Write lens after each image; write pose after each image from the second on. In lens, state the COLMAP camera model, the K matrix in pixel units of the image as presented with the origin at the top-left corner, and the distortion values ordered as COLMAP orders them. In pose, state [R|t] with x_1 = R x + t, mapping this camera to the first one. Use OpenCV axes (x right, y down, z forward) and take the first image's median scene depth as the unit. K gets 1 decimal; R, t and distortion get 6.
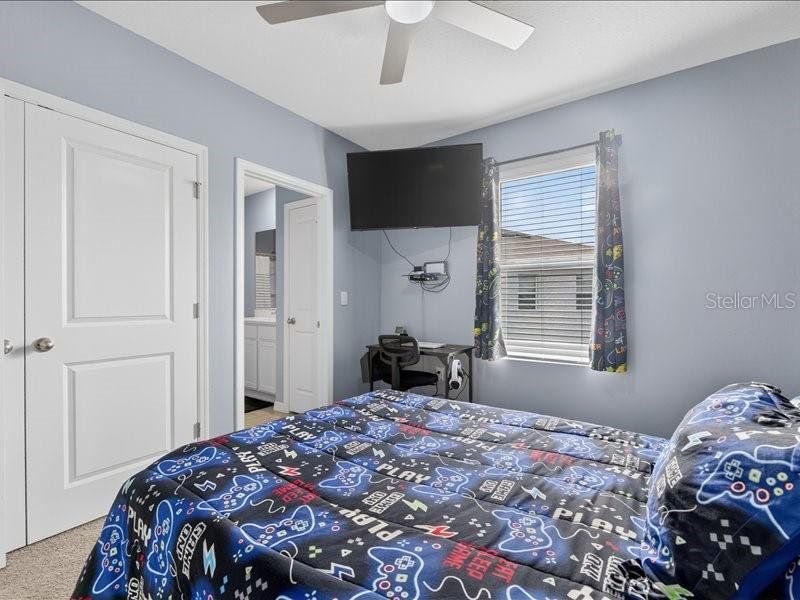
lens RADIAL K [[369.2, 0, 402.7], [0, 369.2, 301.3], [0, 0, 1]] dist [-0.001309, -0.001229]
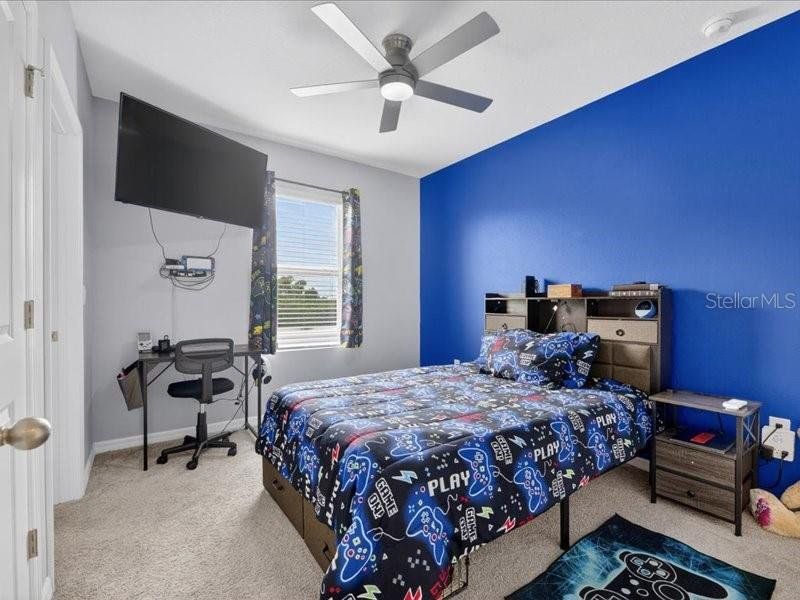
lens RADIAL K [[369.2, 0, 401.8], [0, 369.2, 305.2], [0, 0, 1]] dist [-0.001309, -0.001229]
pose [[0.323209, -0.000417, 0.946327, -1.124958], [-0.005077, 0.999985, 0.002174, 0.013644], [-0.946314, -0.005507, 0.323202, 0.446833]]
